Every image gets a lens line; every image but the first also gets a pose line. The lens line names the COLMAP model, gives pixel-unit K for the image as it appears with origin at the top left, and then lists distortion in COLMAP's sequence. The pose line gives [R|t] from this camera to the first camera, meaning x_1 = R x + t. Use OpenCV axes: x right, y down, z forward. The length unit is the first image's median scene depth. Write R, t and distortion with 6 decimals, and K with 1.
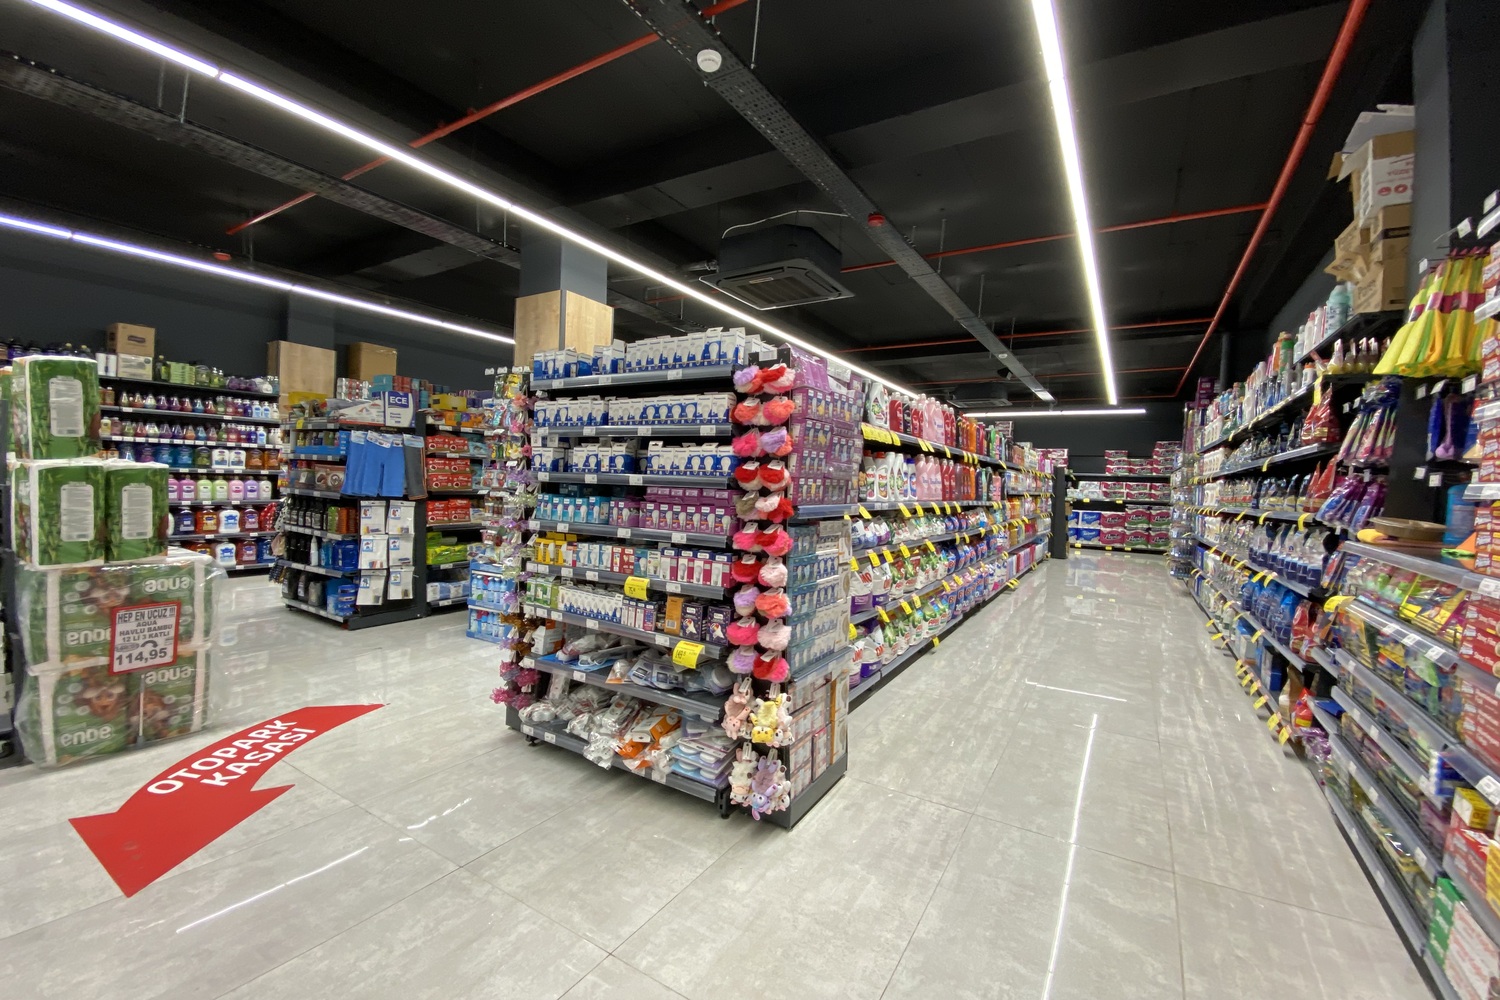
lens RADIAL K [[620.6, 0, 750.6], [0, 620.6, 492.9], [0, 0, 1]] dist [-0.001619, -0.000472]
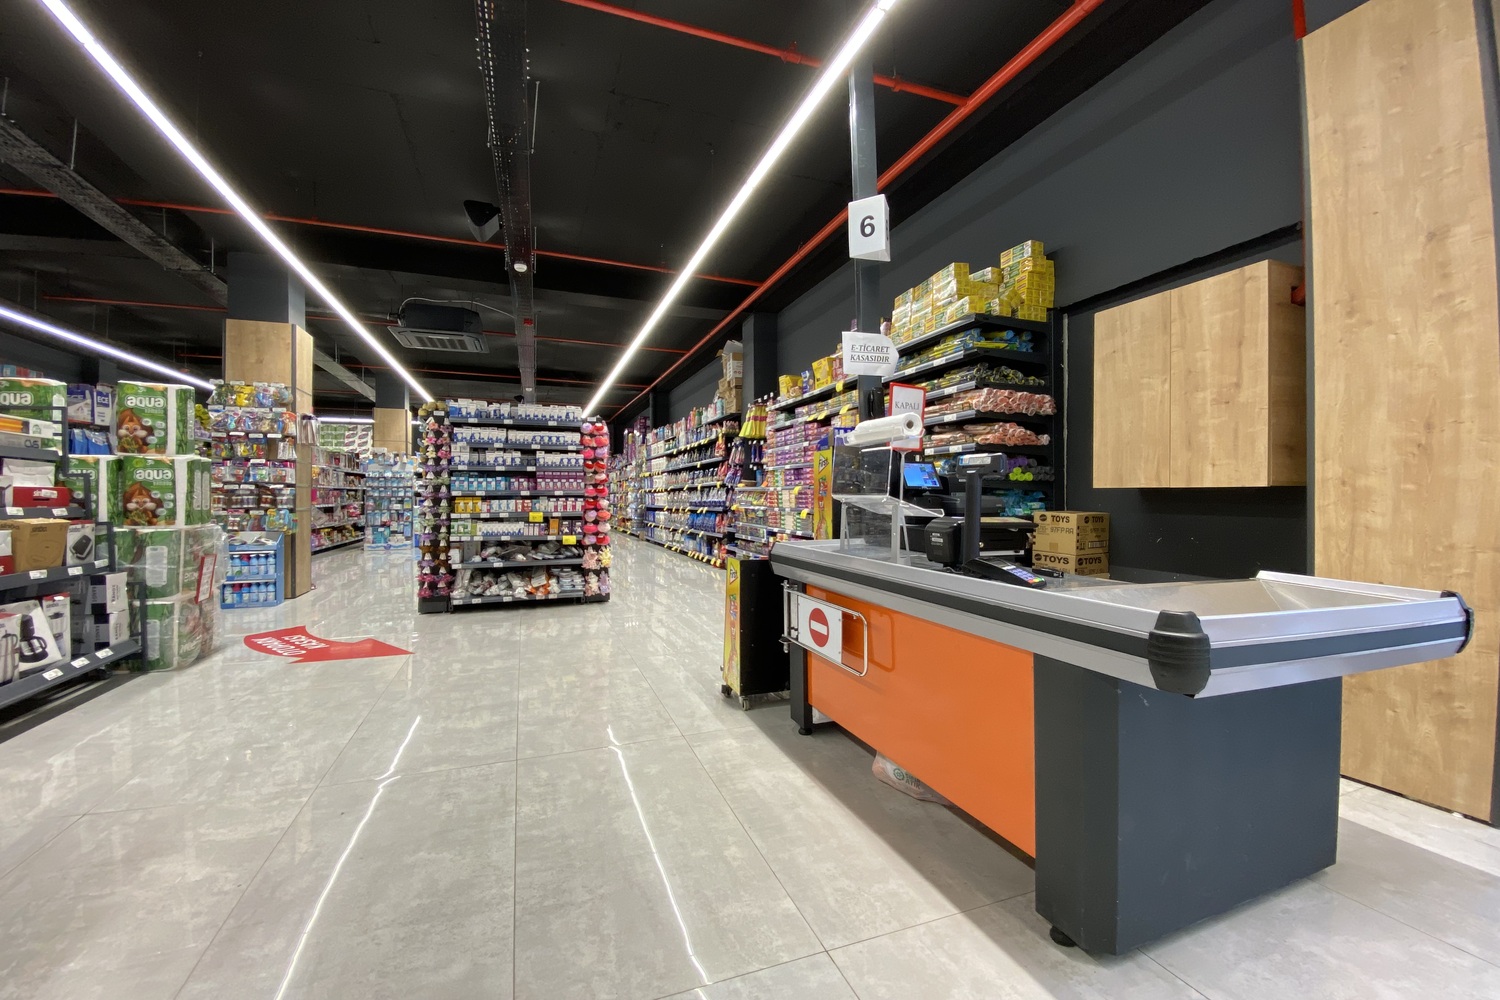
lens RADIAL K [[620.6, 0, 747.8], [0, 620.6, 496.1], [0, 0, 1]] dist [-0.001619, -0.000472]
pose [[0.613312, -0.033733, 0.789120, -1.440704], [0.036332, 0.999235, 0.014477, 0.071870], [-0.789005, 0.019791, 0.614068, -0.953799]]
